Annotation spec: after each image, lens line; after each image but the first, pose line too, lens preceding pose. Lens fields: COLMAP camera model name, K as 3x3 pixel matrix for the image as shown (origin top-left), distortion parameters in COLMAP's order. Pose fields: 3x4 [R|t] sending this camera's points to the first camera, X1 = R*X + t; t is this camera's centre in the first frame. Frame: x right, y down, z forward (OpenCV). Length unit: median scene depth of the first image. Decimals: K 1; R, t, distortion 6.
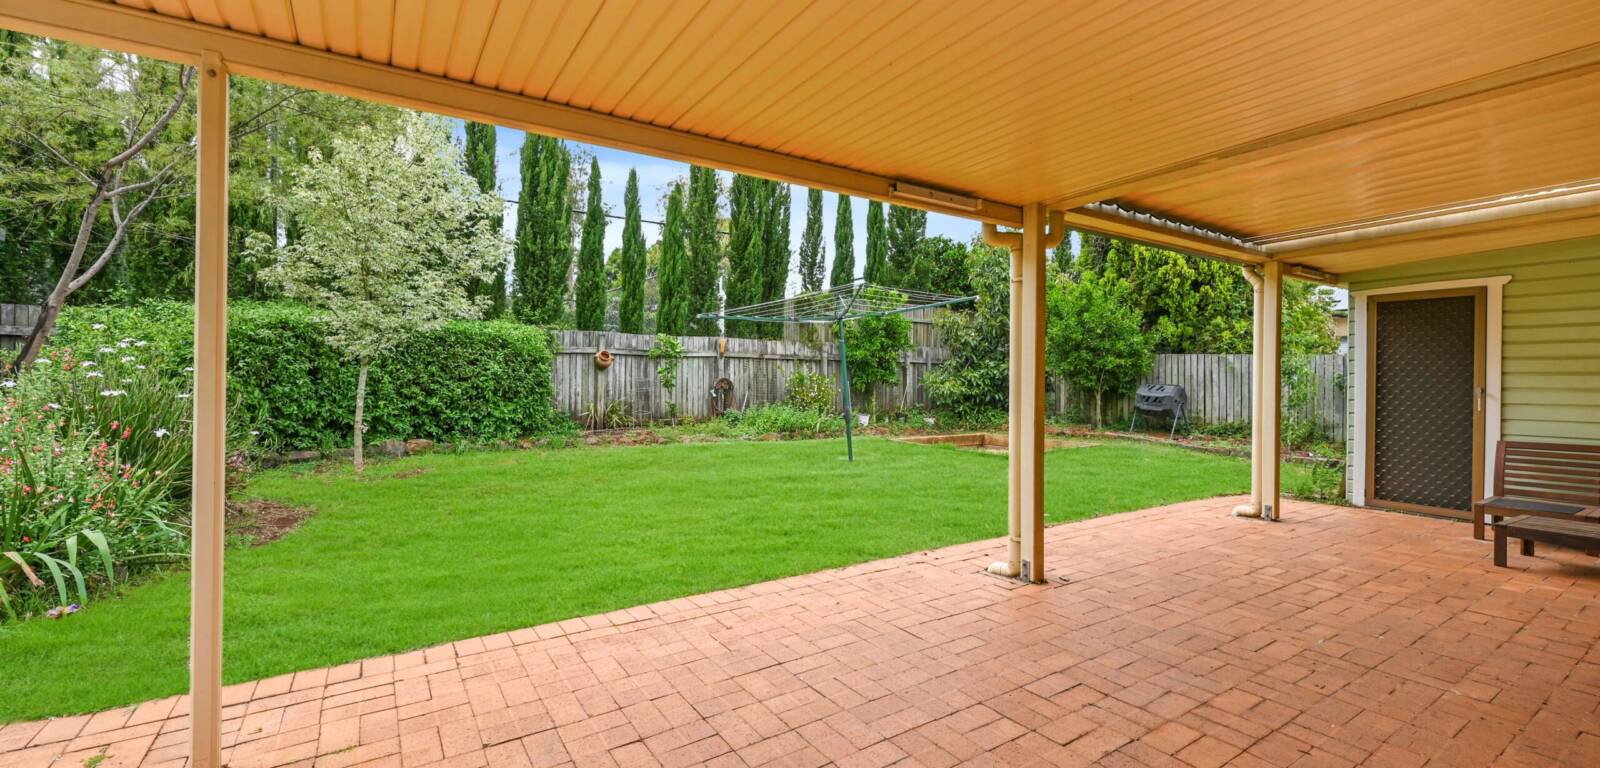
lens RADIAL K [[640.3, 0, 798.4], [0, 640.3, 381.1], [0, 0, 1]] dist [0.000038, -0.000006]
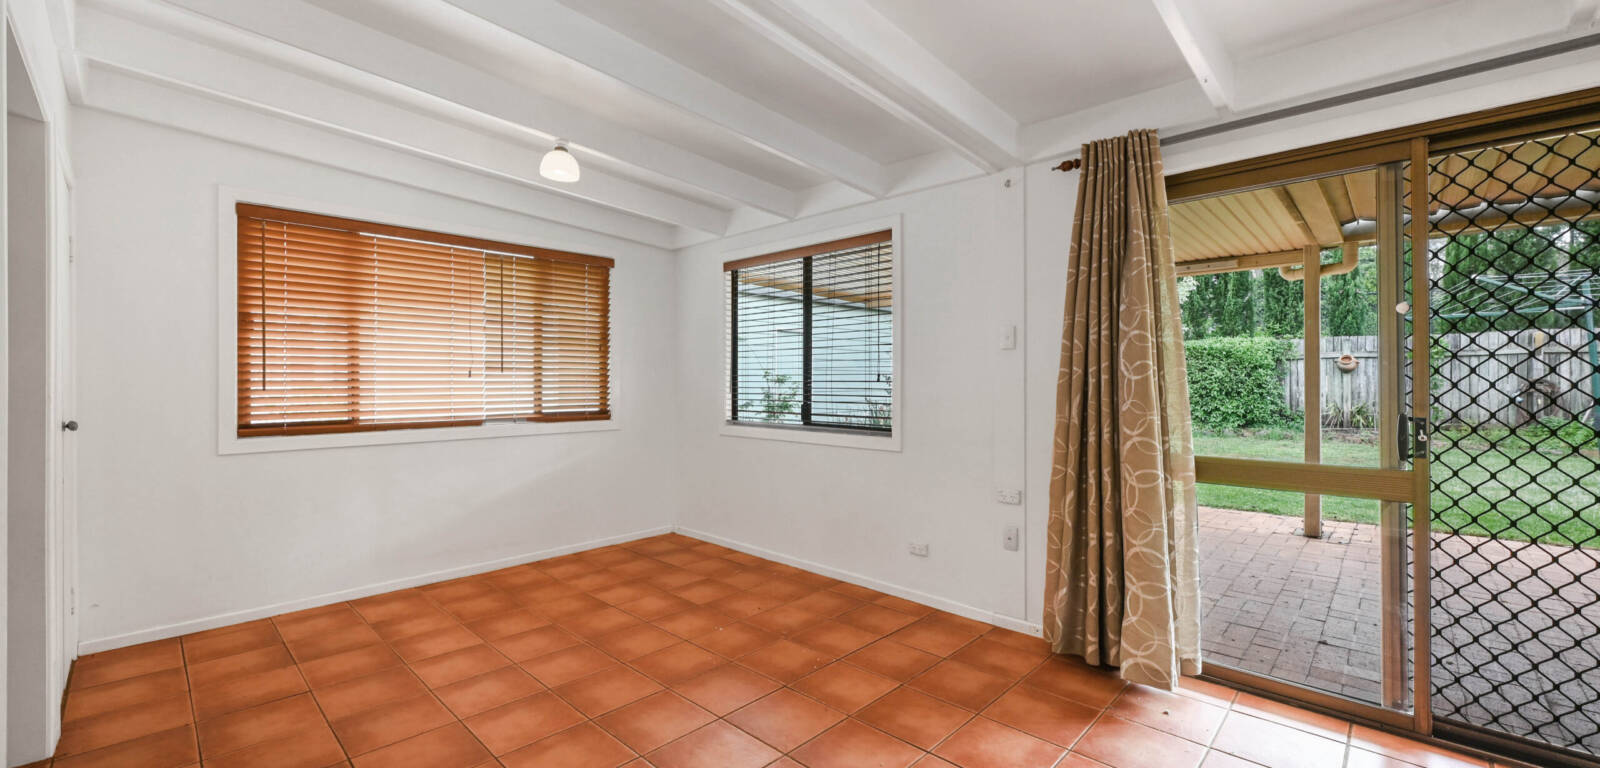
lens RADIAL K [[640.3, 0, 799.9], [0, 640.3, 382.8], [0, 0, 1]] dist [0.000038, -0.000006]
pose [[0.223011, -0.003052, -0.974811, 0.604508], [-0.000872, 0.999994, -0.003331, 0.003774], [0.974815, 0.001593, 0.223007, -0.139022]]
